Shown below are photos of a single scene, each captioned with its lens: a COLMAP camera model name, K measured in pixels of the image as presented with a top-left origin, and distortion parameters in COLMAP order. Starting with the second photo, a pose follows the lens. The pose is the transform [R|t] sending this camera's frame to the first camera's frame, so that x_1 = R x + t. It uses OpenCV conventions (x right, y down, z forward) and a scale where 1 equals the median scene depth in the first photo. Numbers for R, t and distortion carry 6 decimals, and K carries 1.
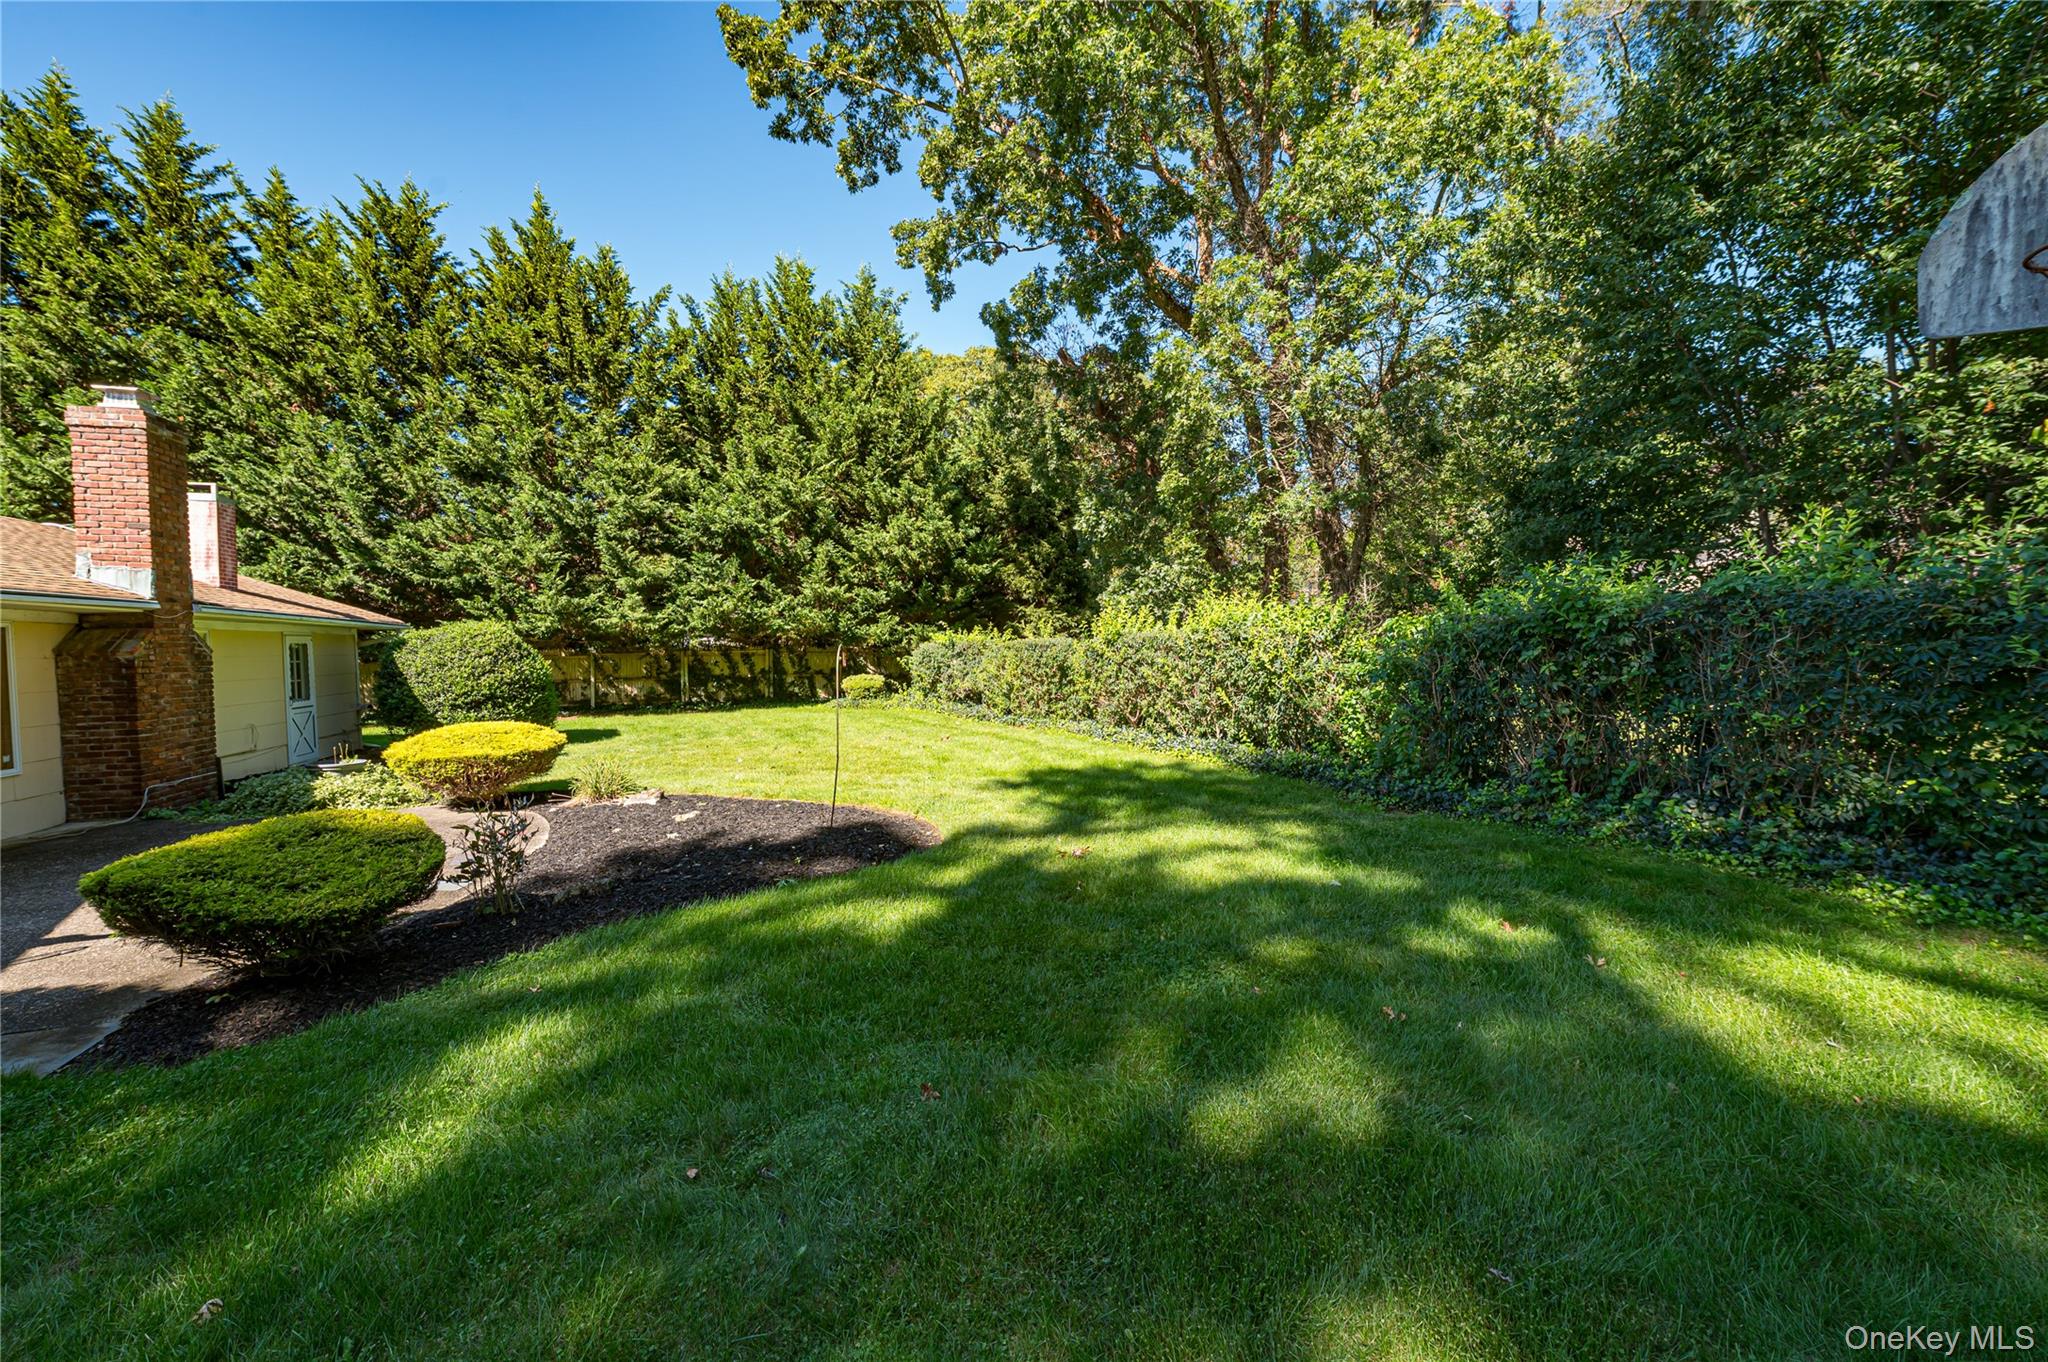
lens RADIAL K [[813.8, 0, 1025.4], [0, 813.8, 681.5], [0, 0, 1]] dist [-0.007201, -0.000661]
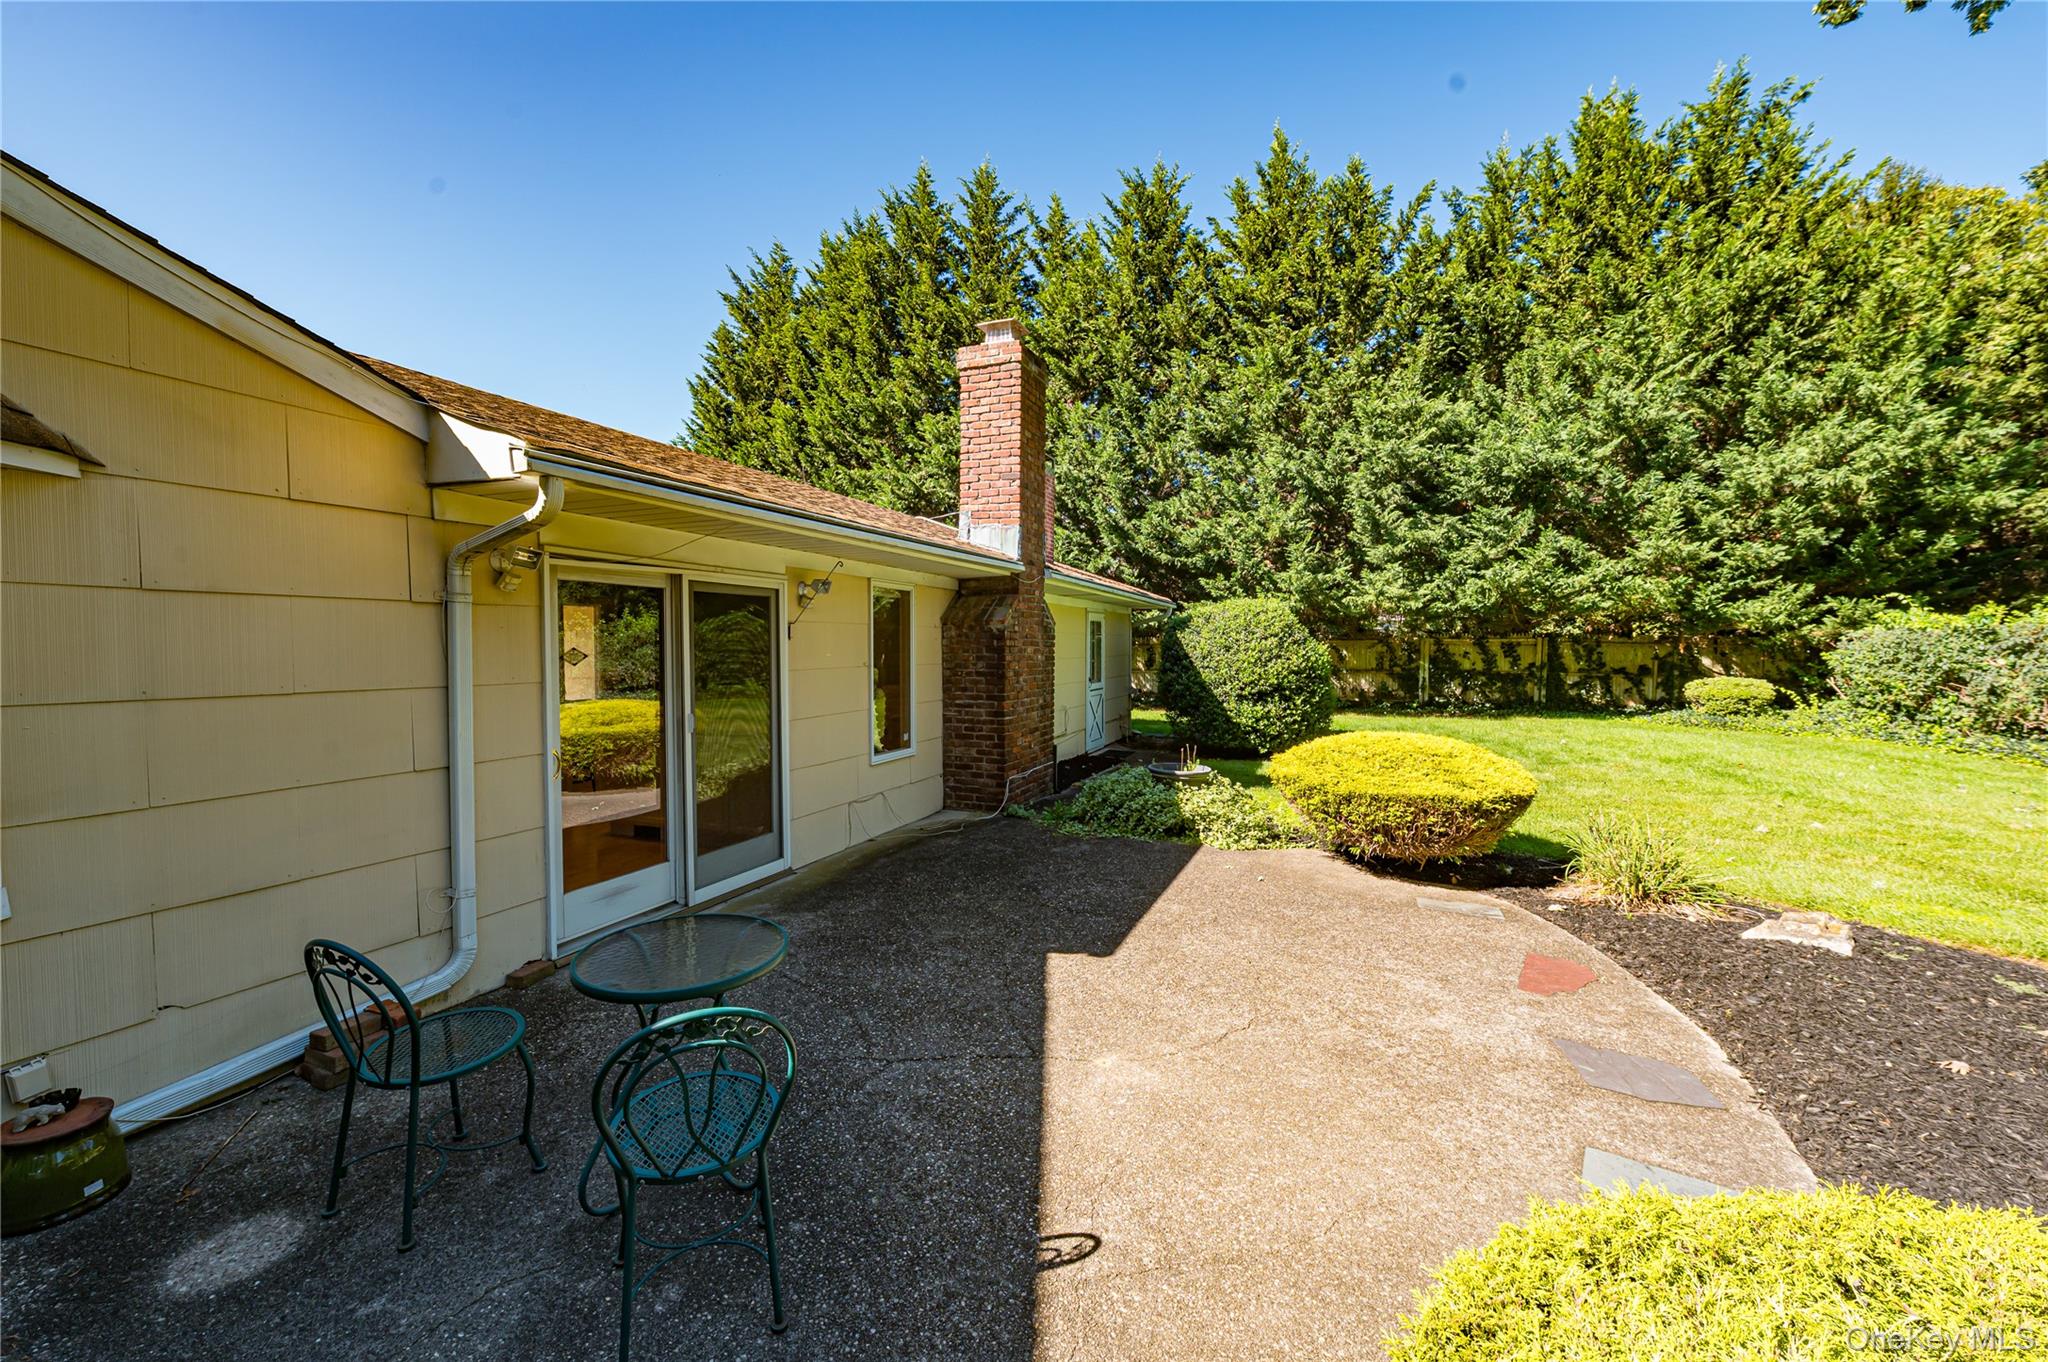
lens RADIAL K [[813.8, 0, 1016.3], [0, 813.8, 683.8], [0, 0, 1]] dist [-0.007201, -0.000661]
pose [[0.746219, 0.046750, -0.664057, -0.216739], [-0.039658, 0.998881, 0.025757, 0.003144], [0.664518, 0.007115, 0.747238, 0.151056]]
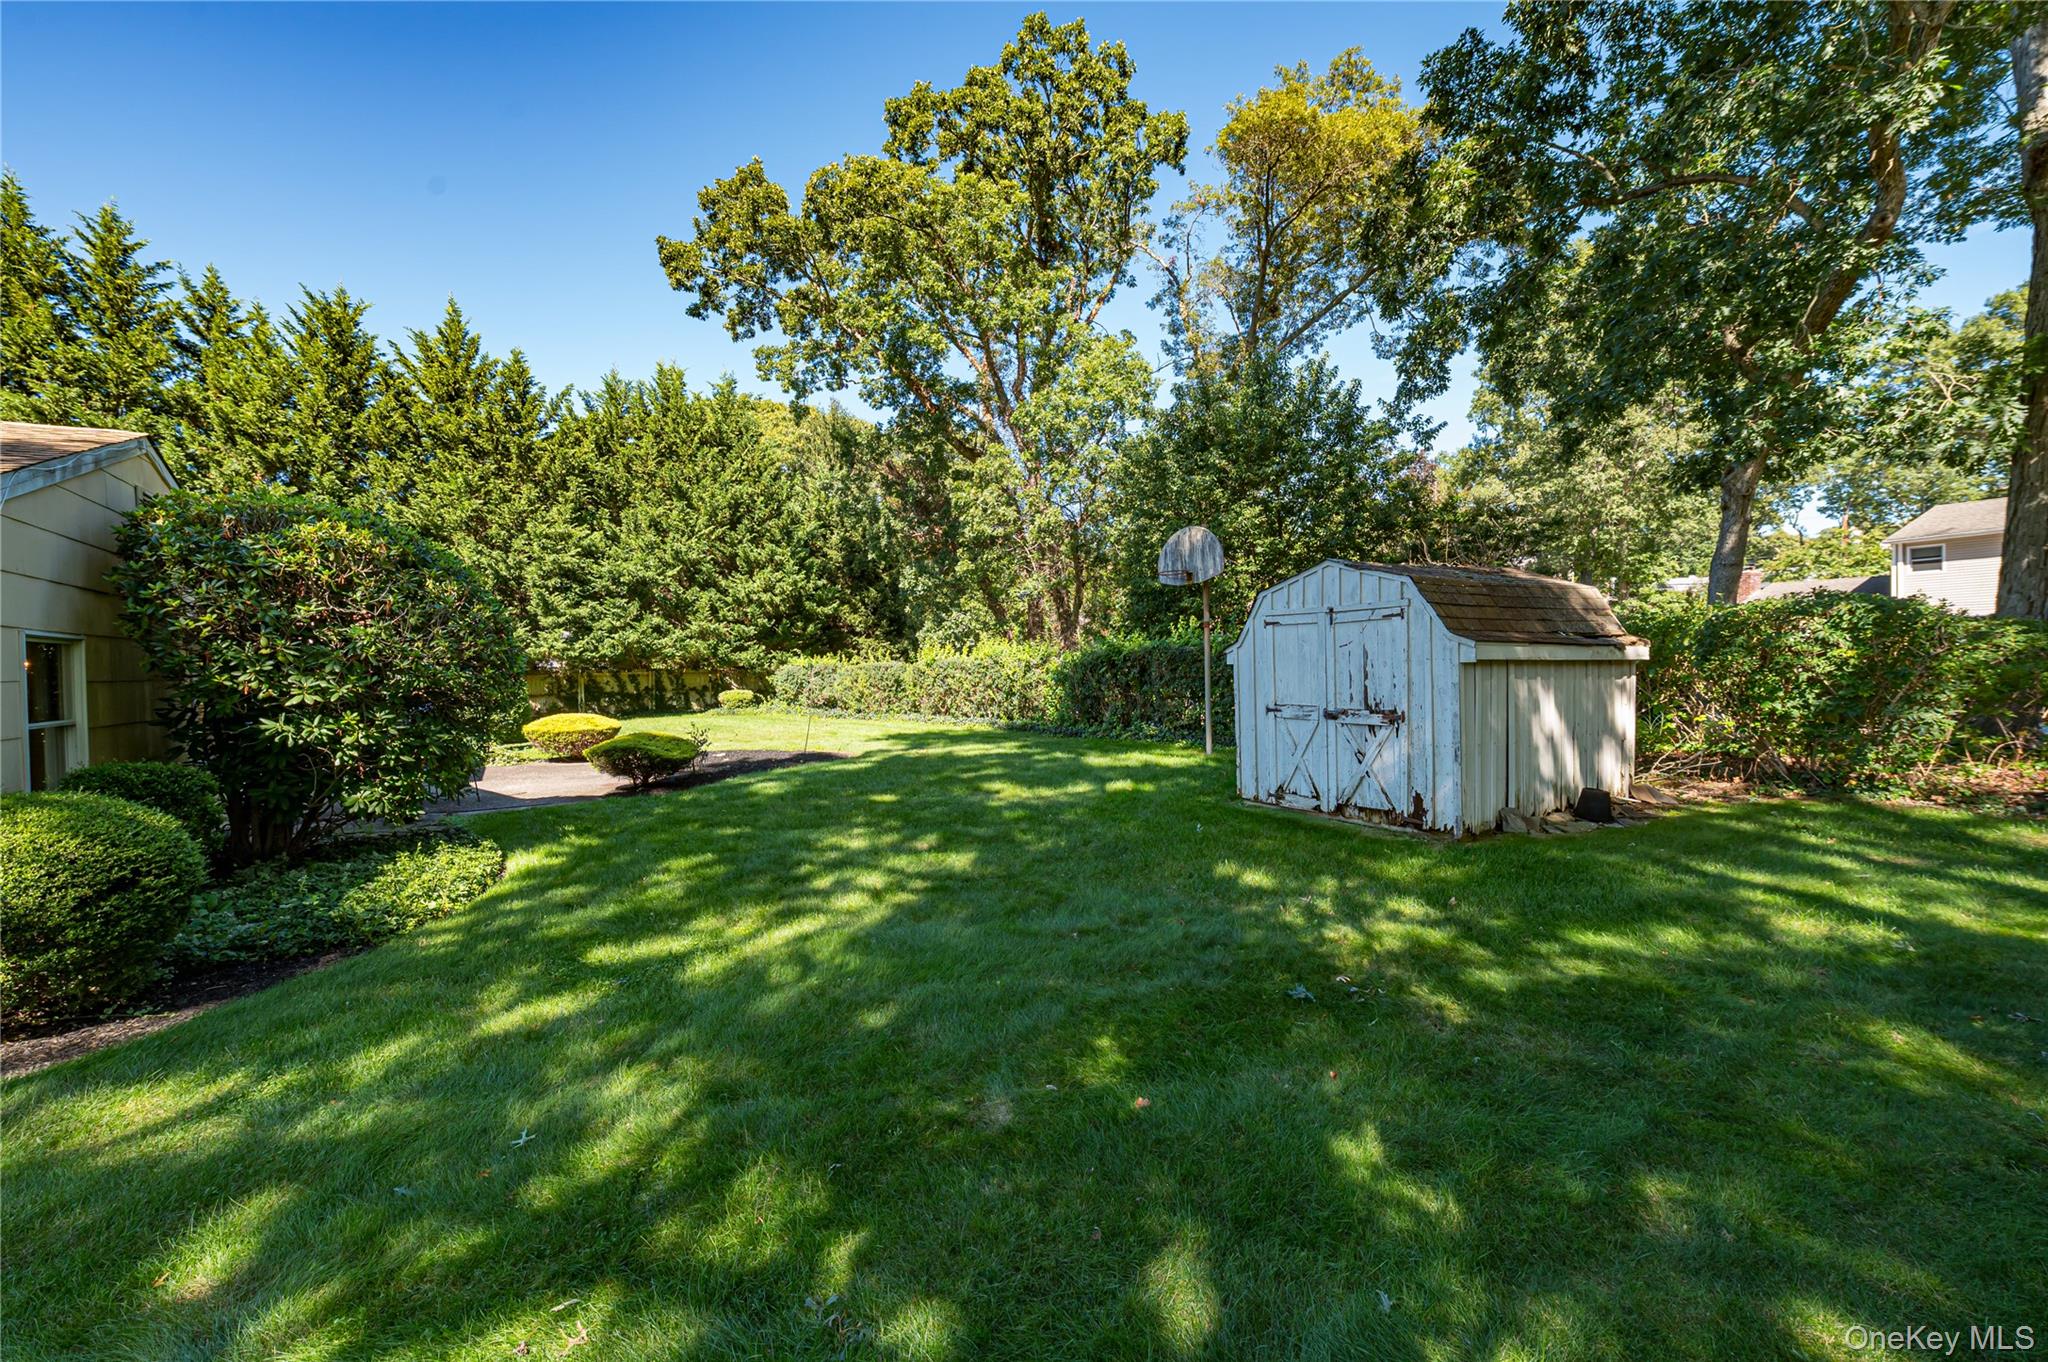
lens RADIAL K [[813.8, 0, 1025.1], [0, 813.8, 674.8], [0, 0, 1]] dist [-0.007201, -0.000661]
pose [[0.971564, -0.008762, 0.236613, -0.062746], [0.016697, 0.999363, -0.031551, 0.018032], [-0.236186, 0.034605, 0.971092, -0.427451]]
